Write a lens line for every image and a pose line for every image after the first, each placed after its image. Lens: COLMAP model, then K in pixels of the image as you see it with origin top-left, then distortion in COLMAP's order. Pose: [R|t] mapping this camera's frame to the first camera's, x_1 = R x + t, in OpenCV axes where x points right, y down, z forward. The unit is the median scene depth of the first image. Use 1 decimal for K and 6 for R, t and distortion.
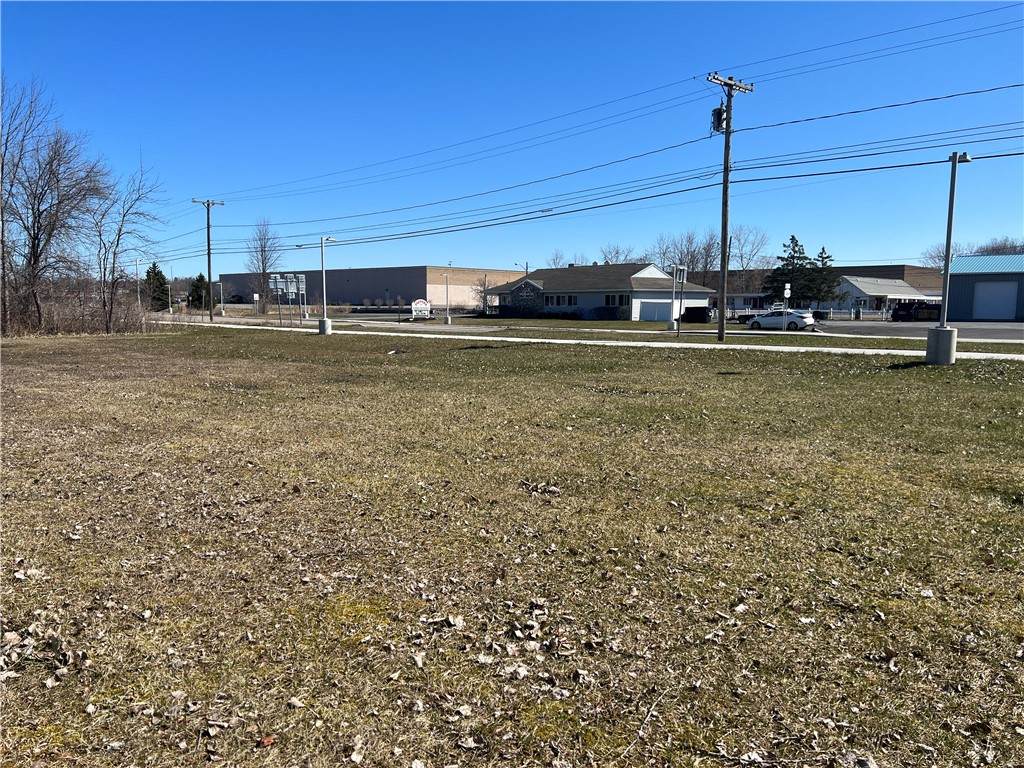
lens RADIAL K [[774.1, 0, 512.9], [0, 774.1, 399.9], [0, 0, 1]] dist [0.058717, -0.059395]
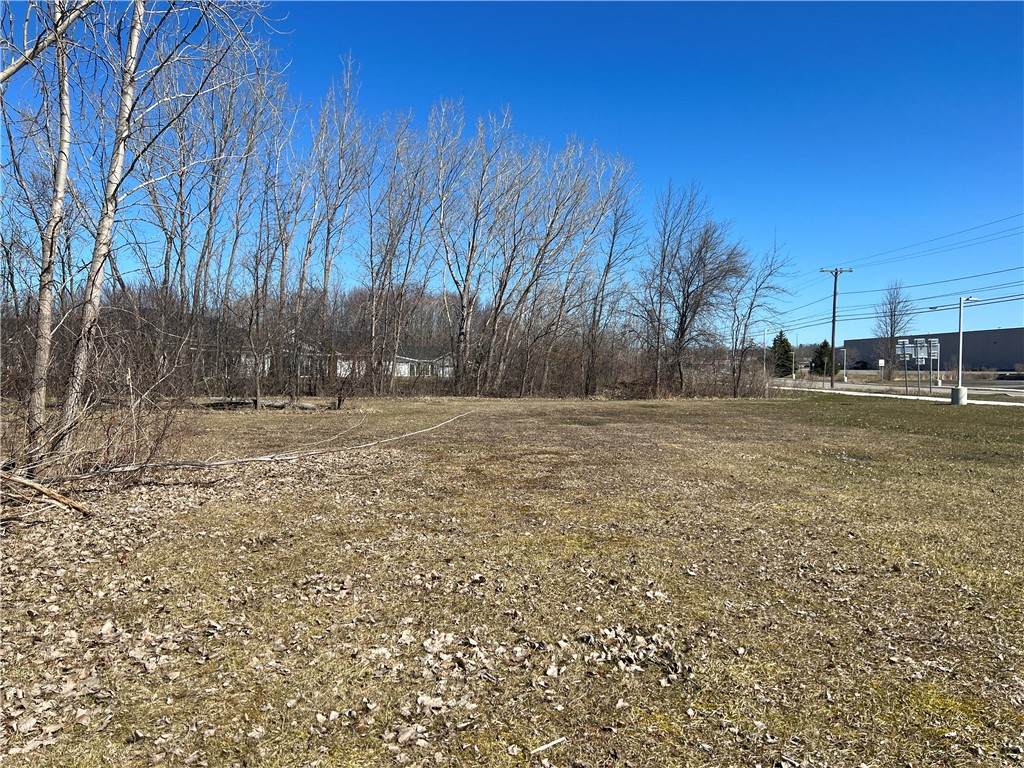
lens RADIAL K [[774.1, 0, 501.9], [0, 774.1, 392.0], [0, 0, 1]] dist [0.058717, -0.059395]
pose [[0.719075, 0.020593, -0.694627, 0.007005], [-0.085506, 0.994587, -0.059030, -0.000641], [0.689652, 0.101842, 0.716944, -0.010309]]
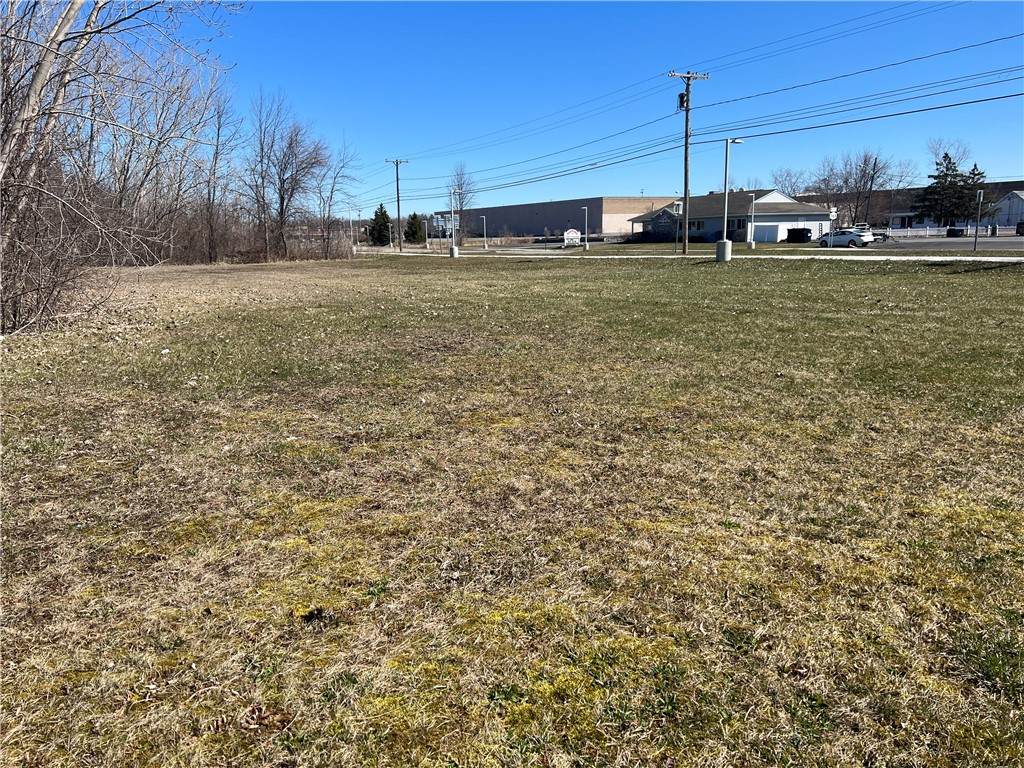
lens RADIAL K [[774.1, 0, 505.9], [0, 774.1, 389.2], [0, 0, 1]] dist [0.058717, -0.059395]
pose [[0.959029, 0.028511, -0.281869, 0.291731], [-0.007209, 0.997057, 0.076324, 0.055523], [0.283216, -0.071165, 0.956412, -0.417409]]
